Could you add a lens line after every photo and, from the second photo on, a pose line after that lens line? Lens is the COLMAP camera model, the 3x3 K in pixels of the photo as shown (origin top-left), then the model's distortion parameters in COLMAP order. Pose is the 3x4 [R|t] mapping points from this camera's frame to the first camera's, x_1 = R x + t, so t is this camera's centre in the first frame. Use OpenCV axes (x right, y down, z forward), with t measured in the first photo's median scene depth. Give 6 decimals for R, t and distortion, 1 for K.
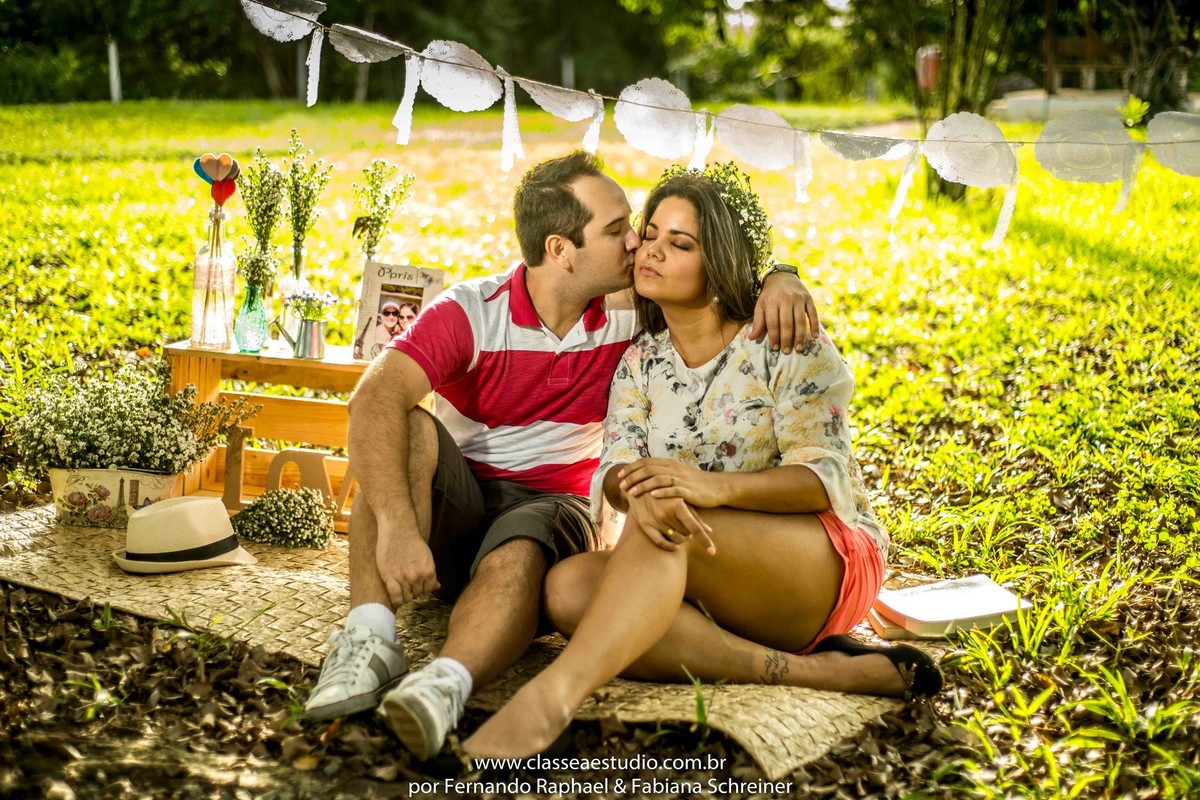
lens RADIAL K [[1750.7, 0, 601.6], [0, 1750.7, 389.6], [0, 0, 1]] dist [-0.001751, 0.000000]
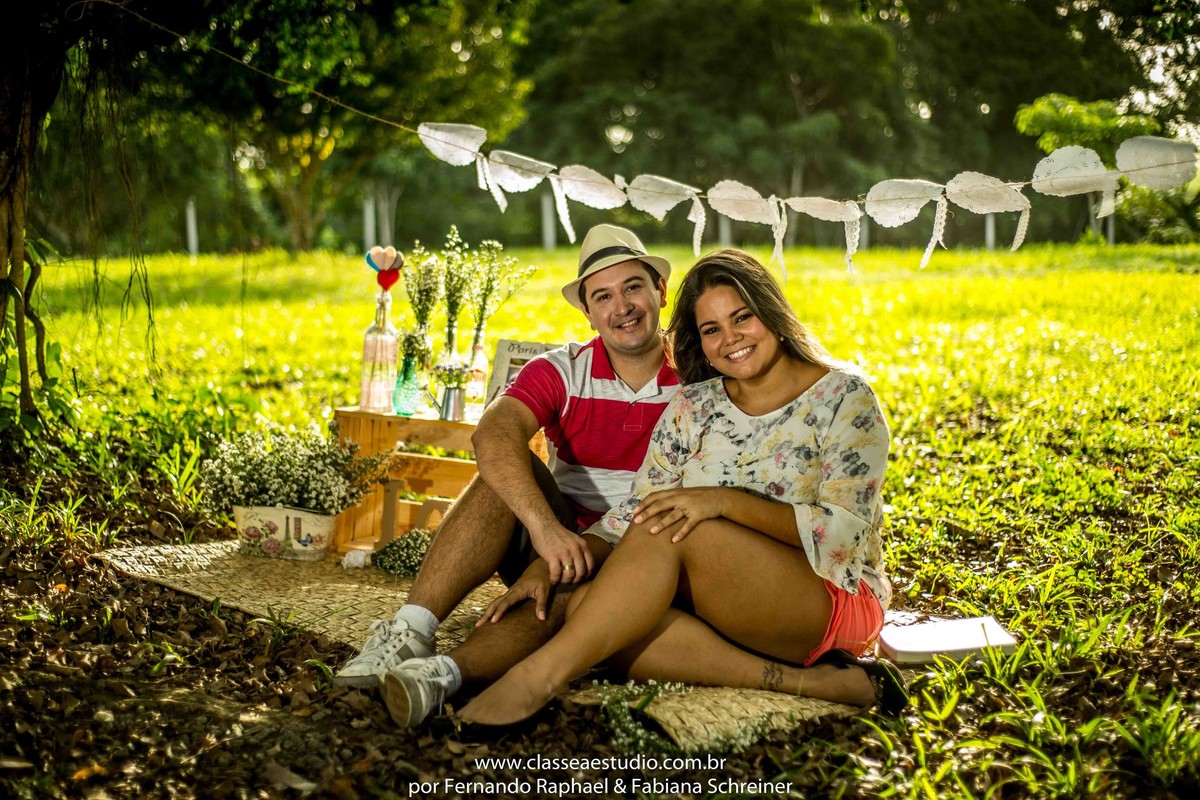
lens RADIAL K [[1750.7, 0, 594.1], [0, 1750.7, 413.6], [0, 0, 1]] dist [-0.001751, 0.000000]
pose [[0.966003, 0.012283, -0.258239, 0.224114], [-0.030765, 0.997234, -0.067653, 0.053012], [0.256694, 0.073297, 0.963709, -0.095366]]
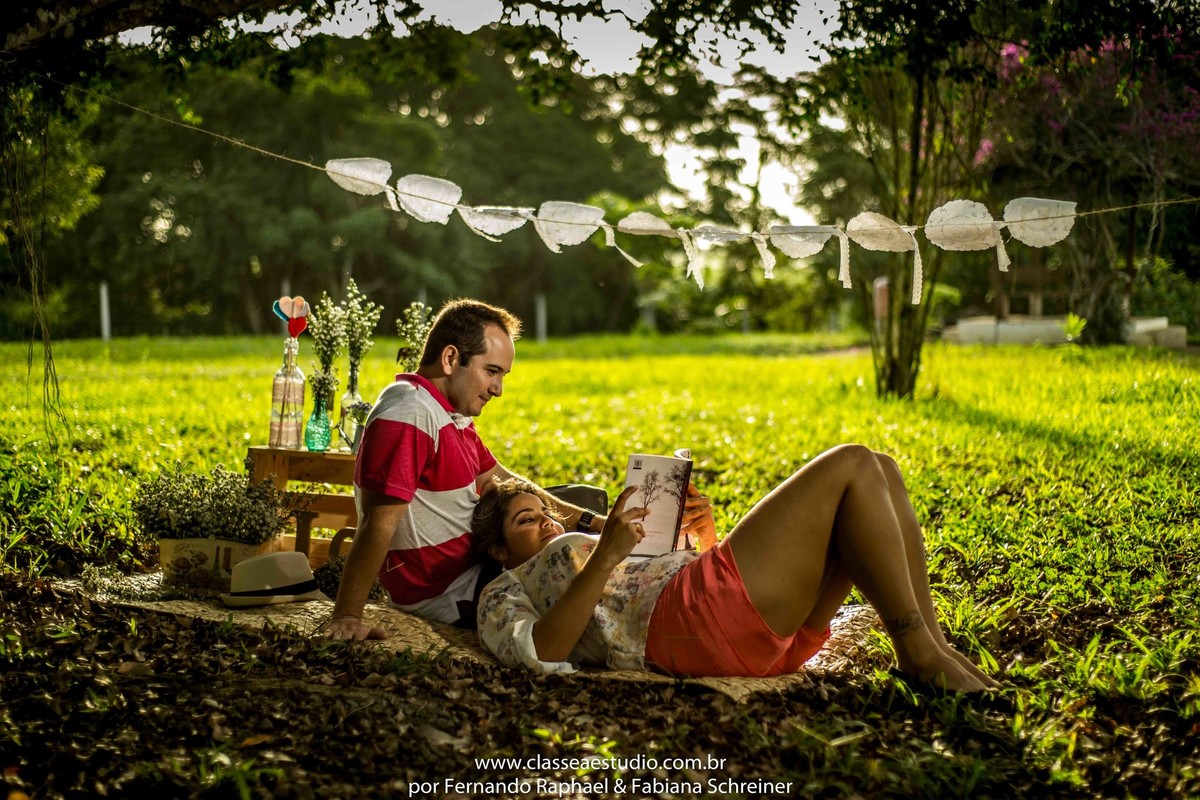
lens RADIAL K [[1750.7, 0, 603.4], [0, 1750.7, 397.6], [0, 0, 1]] dist [-0.001751, 0.000000]
pose [[0.999764, -0.012073, 0.018061, -0.016245], [0.014368, 0.991021, -0.132930, 0.111264], [-0.016294, 0.133158, 0.990961, -0.261982]]
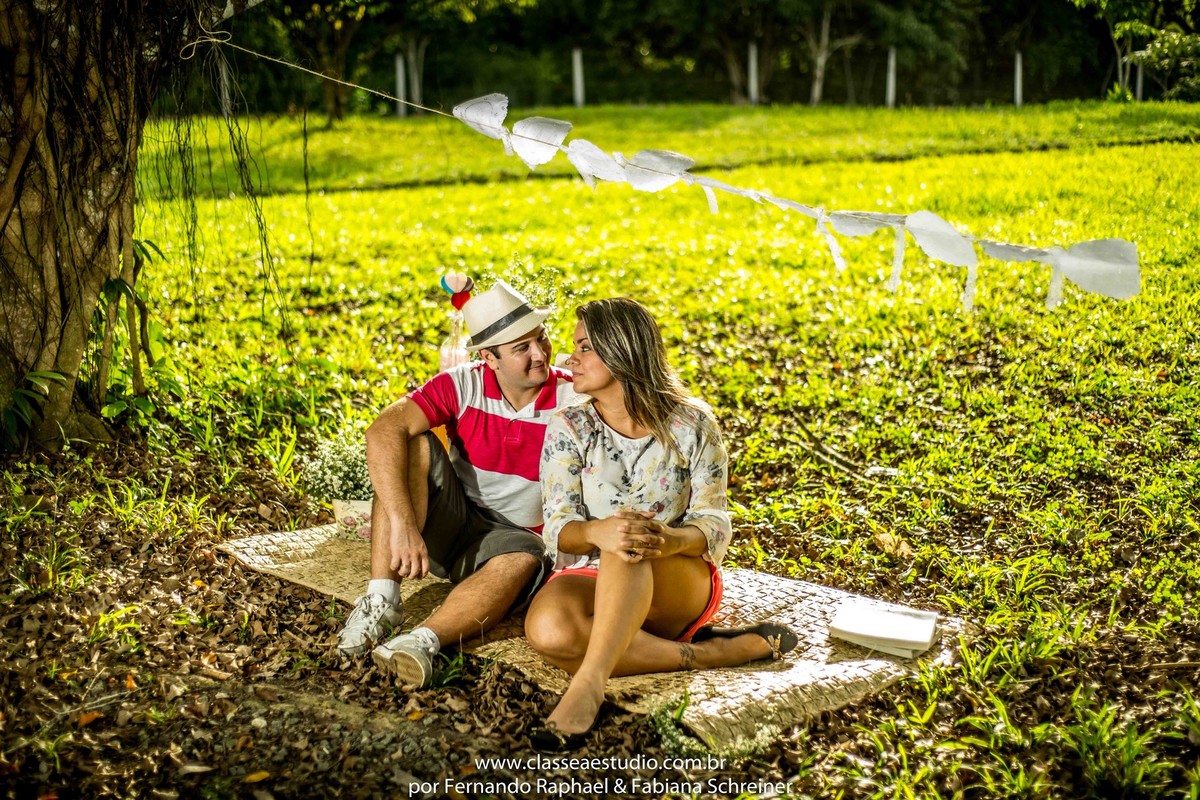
lens RADIAL K [[1750.7, 0, 595.9], [0, 1750.7, 404.5], [0, 0, 1]] dist [-0.001751, 0.000000]
pose [[0.962131, 0.031001, -0.270820, 0.257902], [-0.025457, 0.999389, 0.023959, -0.067035], [0.271397, -0.016157, 0.962332, -0.286422]]
